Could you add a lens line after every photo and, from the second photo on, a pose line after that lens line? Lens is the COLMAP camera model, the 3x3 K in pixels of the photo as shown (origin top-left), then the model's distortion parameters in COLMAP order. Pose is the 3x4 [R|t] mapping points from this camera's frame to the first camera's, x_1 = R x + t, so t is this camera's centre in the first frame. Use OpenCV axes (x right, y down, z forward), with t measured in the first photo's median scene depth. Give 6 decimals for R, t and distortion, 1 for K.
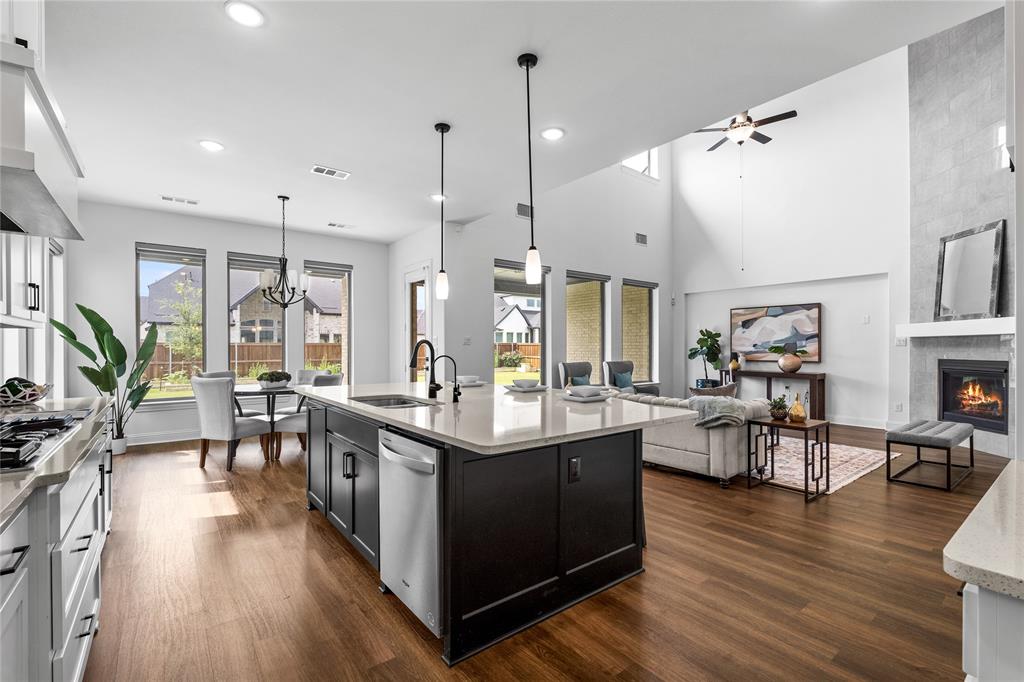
lens RADIAL K [[449.4, 0, 514.0], [0, 449.4, 344.2], [0, 0, 1]] dist [-0.003906, -0.000636]
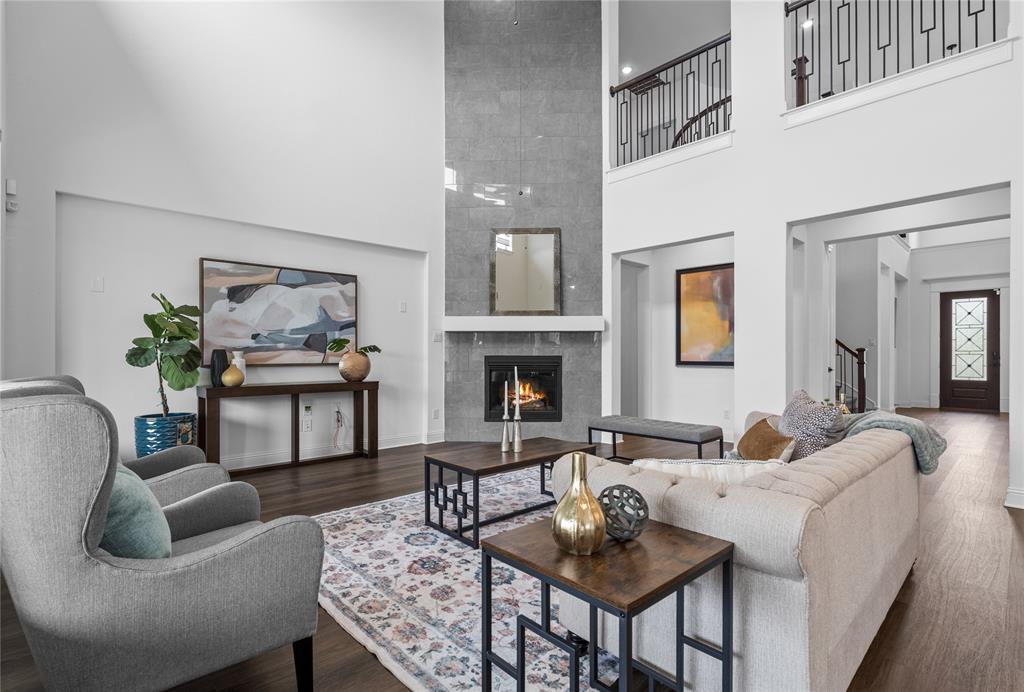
lens RADIAL K [[485.8, 0, 516.1], [0, 485.8, 352.4], [0, 0, 1]] dist [-0.006507, 0.000340]
pose [[-0.092326, 0.004530, 0.995719, -0.061851], [-0.006780, 0.999964, -0.005178, 0.024818], [-0.995706, -0.007229, -0.092292, 0.823660]]
